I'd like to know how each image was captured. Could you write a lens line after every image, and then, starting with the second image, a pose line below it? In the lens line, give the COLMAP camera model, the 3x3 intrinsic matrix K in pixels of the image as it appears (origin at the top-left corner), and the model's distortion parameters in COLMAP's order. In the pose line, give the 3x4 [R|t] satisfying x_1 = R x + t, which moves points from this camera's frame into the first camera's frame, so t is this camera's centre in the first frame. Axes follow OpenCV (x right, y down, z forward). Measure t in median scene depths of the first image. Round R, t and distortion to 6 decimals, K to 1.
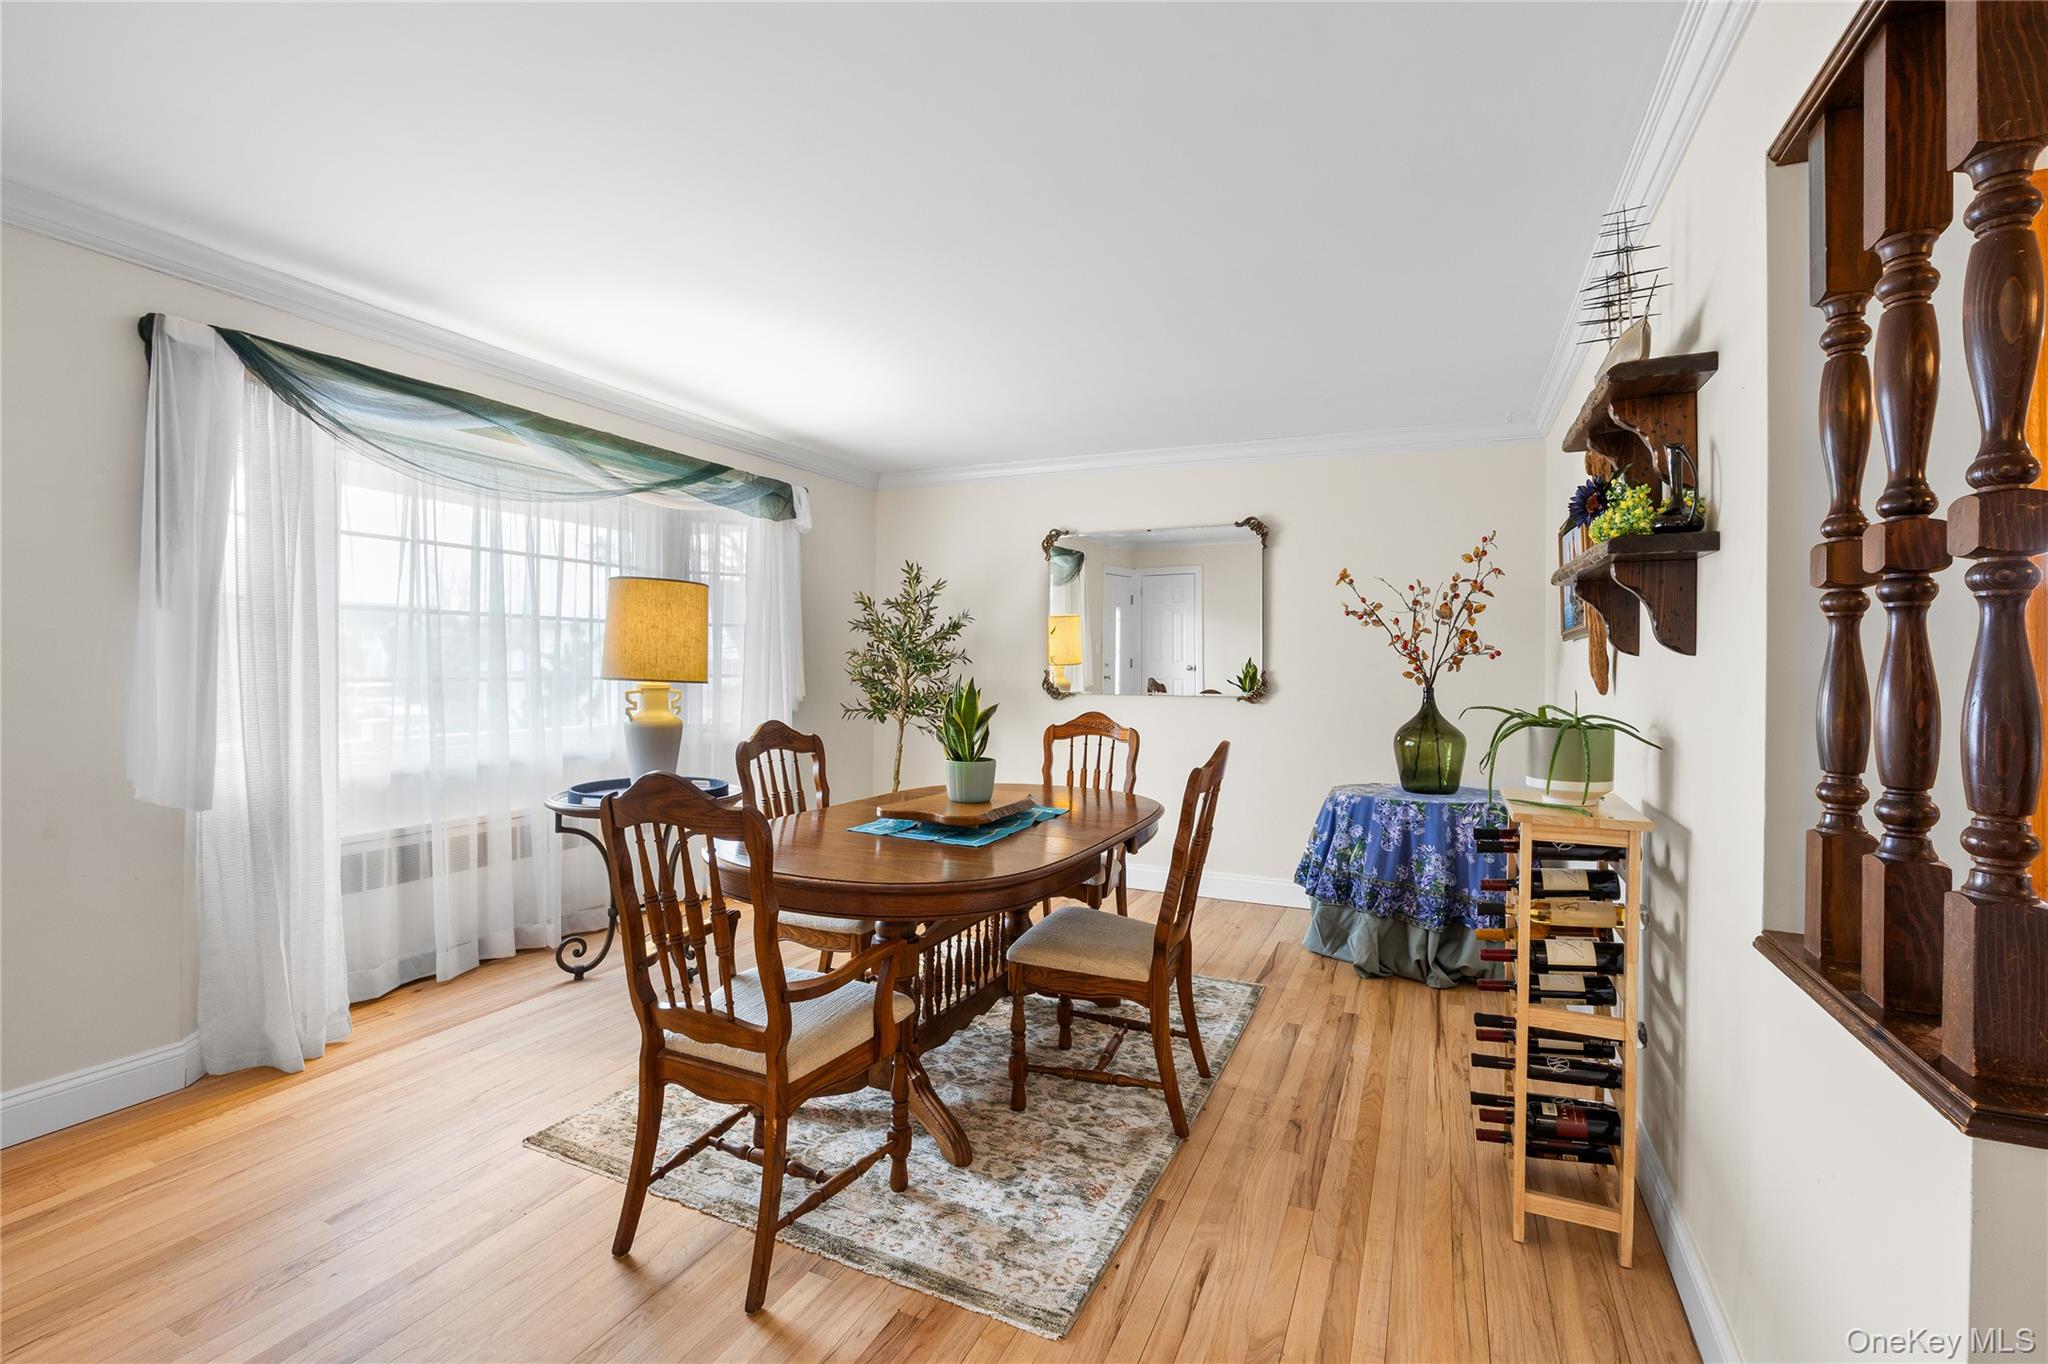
lens RADIAL K [[912.5, 0, 1028.1], [0, 912.5, 667.5], [0, 0, 1]] dist [-0.003607, 0.000927]
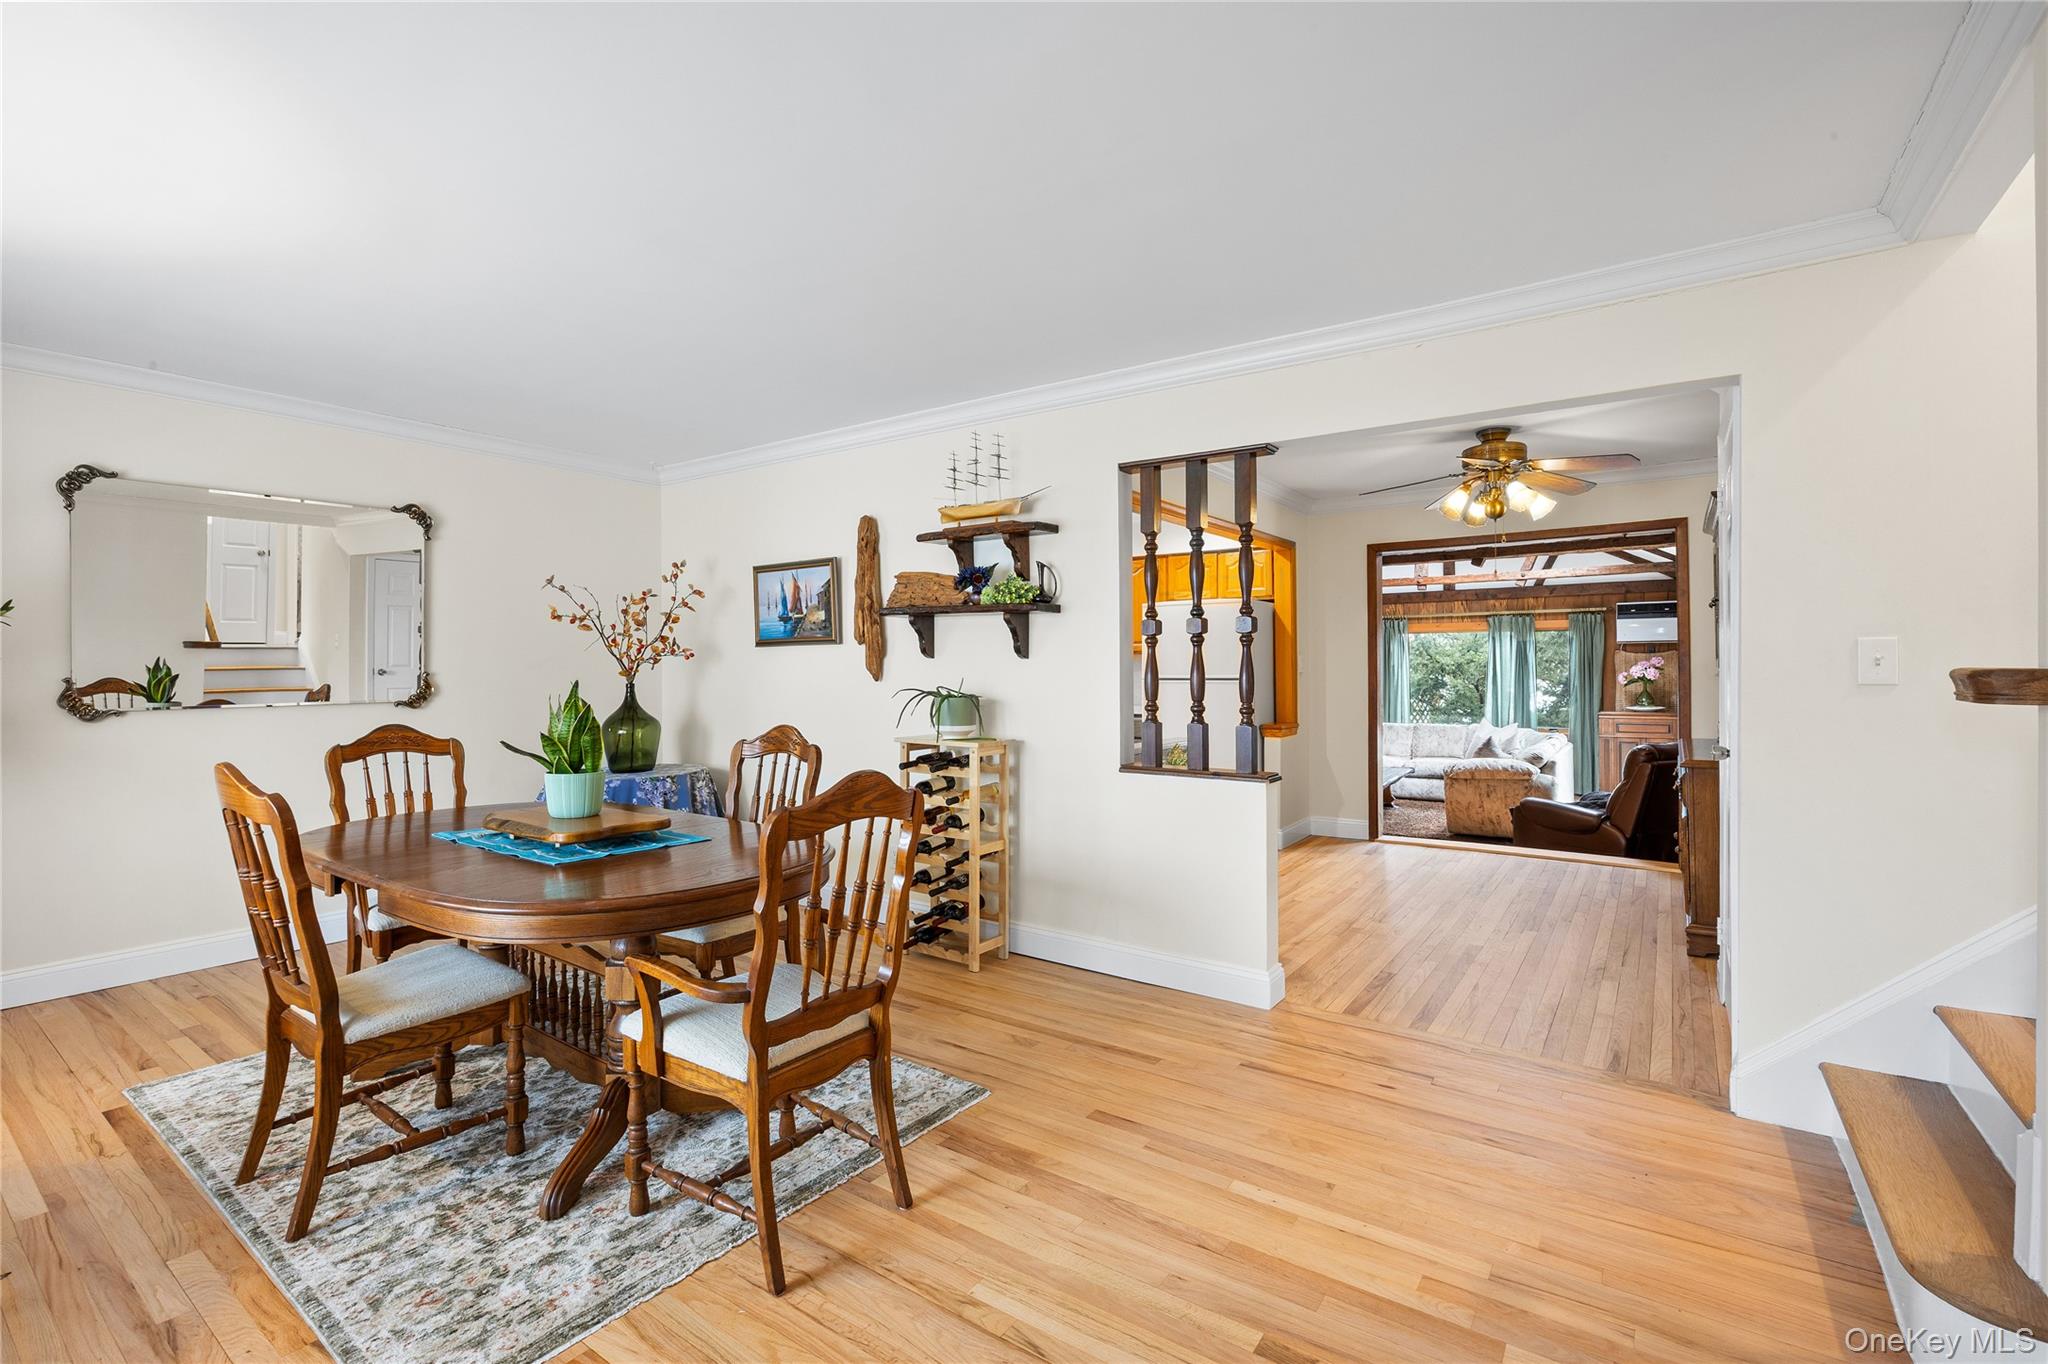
lens RADIAL K [[912.5, 0, 1033.9], [0, 912.5, 664.3], [0, 0, 1]] dist [-0.003607, 0.000927]
pose [[0.195722, -0.008390, 0.980624, -0.629506], [0.010253, 0.999926, 0.006509, -0.005642], [-0.980606, 0.008780, 0.195793, 0.257023]]
